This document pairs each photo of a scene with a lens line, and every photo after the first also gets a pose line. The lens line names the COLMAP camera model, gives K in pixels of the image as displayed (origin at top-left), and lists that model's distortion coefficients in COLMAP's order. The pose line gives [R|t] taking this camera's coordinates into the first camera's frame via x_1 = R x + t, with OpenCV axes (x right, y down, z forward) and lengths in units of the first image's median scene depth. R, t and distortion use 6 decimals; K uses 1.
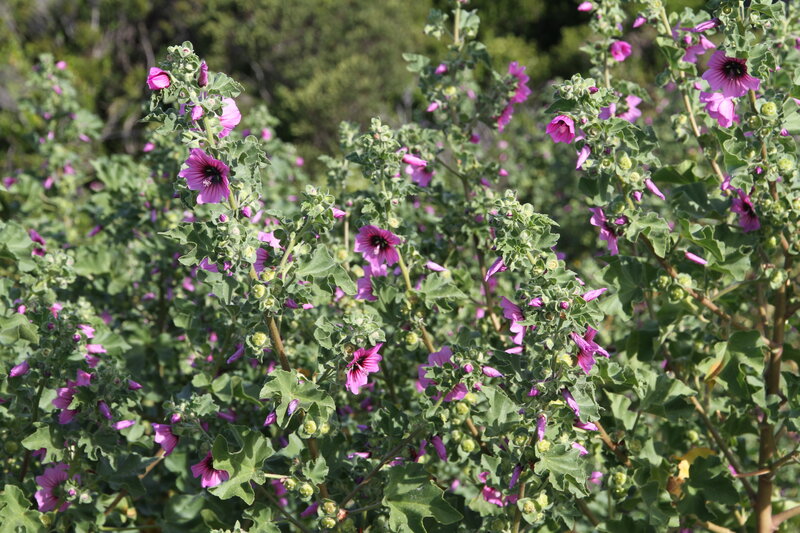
lens RADIAL K [[1774.6, 0, 400.0], [0, 1774.6, 266.5], [0, 0, 1]] dist [0.143285, 0.006374]
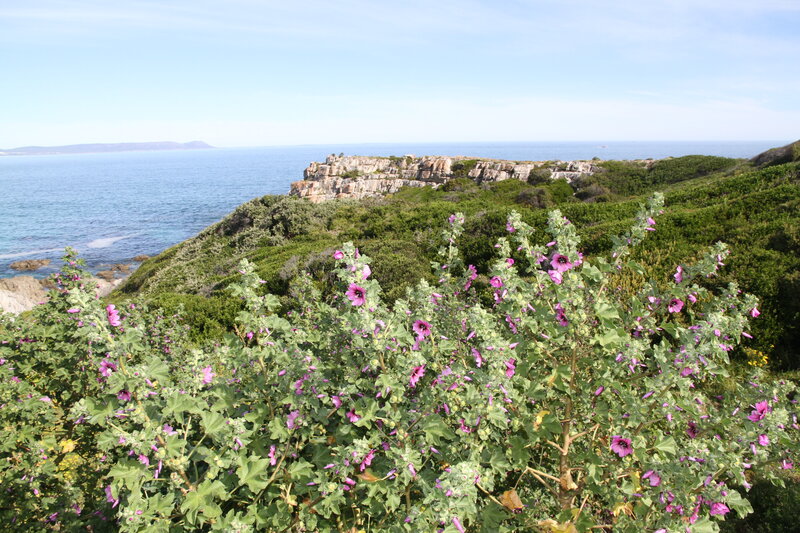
lens RADIAL K [[562.5, 0, 400.0], [0, 562.5, 266.5], [0, 0, 1]] dist [-0.147482, 0.000329]
pose [[0.999268, 0.020084, -0.032569, -0.021567], [-0.024897, 0.987625, -0.154847, 0.029147], [0.029056, 0.155545, 0.987401, 0.207815]]
